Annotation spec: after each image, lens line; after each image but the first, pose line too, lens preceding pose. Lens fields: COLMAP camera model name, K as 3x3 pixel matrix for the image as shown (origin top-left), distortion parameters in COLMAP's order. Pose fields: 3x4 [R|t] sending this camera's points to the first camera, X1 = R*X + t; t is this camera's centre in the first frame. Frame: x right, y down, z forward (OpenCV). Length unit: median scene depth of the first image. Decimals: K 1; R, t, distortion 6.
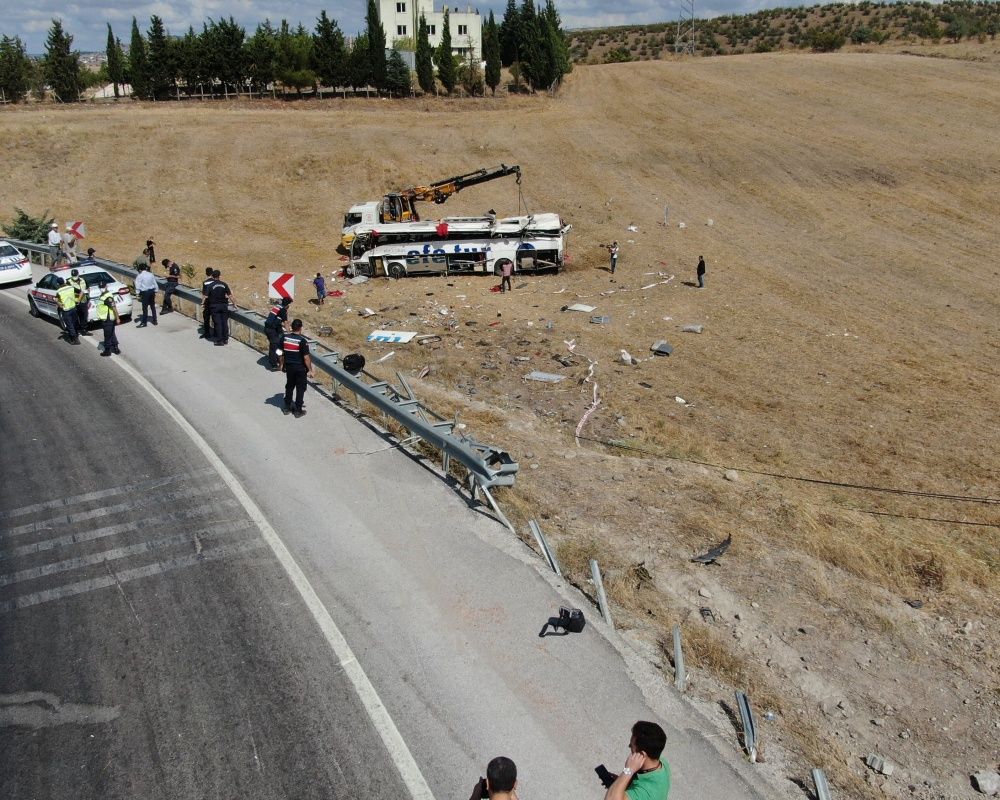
lens RADIAL K [[1017.4, 0, 500.0], [0, 1017.4, 400.0], [0, 0, 1]] dist [-0.019871, -0.002257]
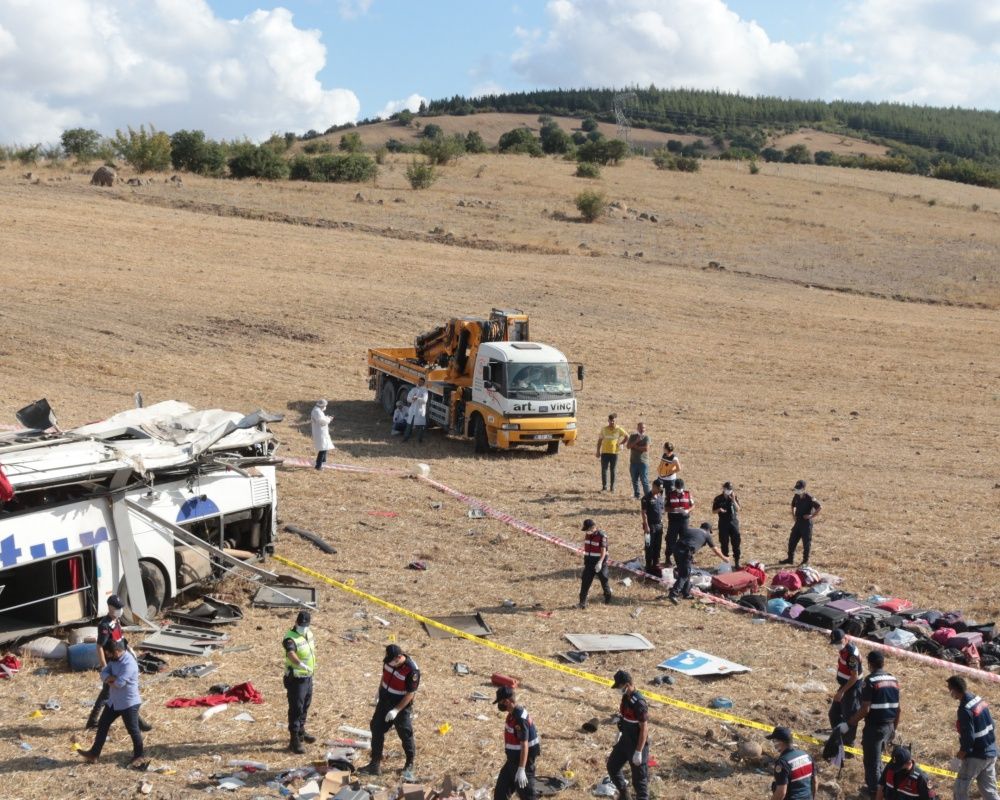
lens RADIAL K [[1573.9, 0, 494.5], [0, 1573.9, 399.8], [0, 0, 1]] dist [-0.074087, 0.114291]
pose [[0.533877, -0.072660, 0.842435, -0.308577], [0.266519, 0.959976, -0.086104, -0.117686], [-0.802461, 0.270493, 0.531874, 0.672216]]
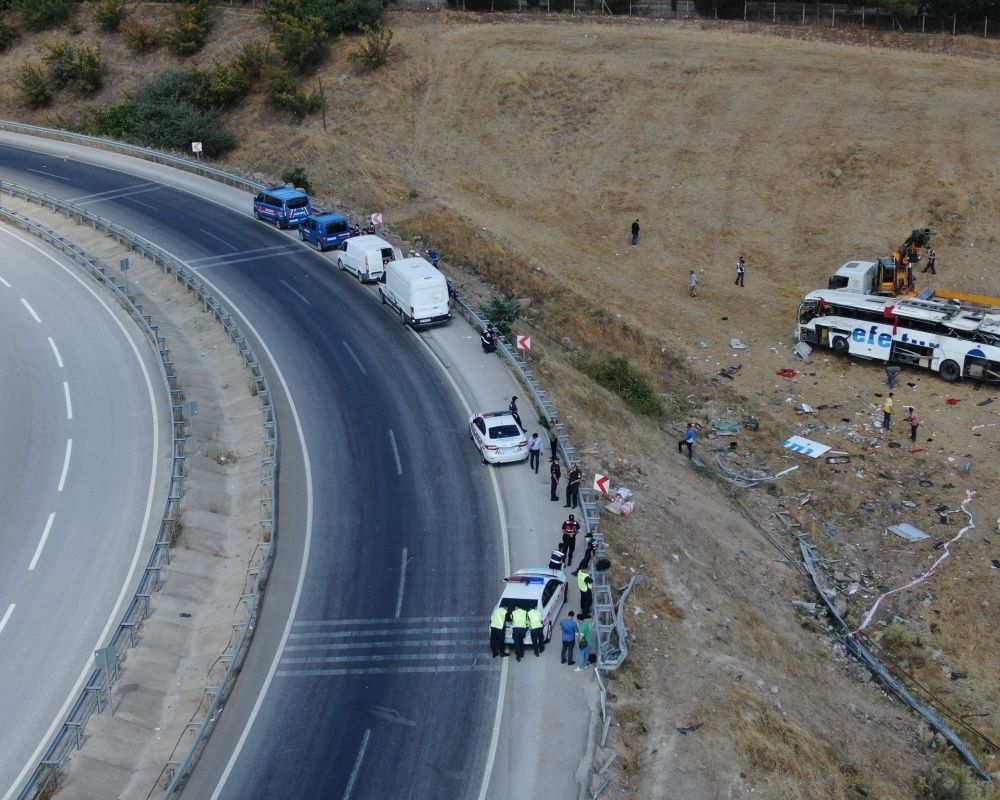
lens RADIAL K [[1711.7, 0, 497.1], [0, 1711.7, 401.3], [0, 0, 1]] dist [0.097650, -0.154604]
pose [[0.875512, 0.184959, -0.446396, 0.318369], [-0.155834, 0.982557, 0.101476, -0.194835], [0.457378, -0.019280, 0.889063, -0.557211]]
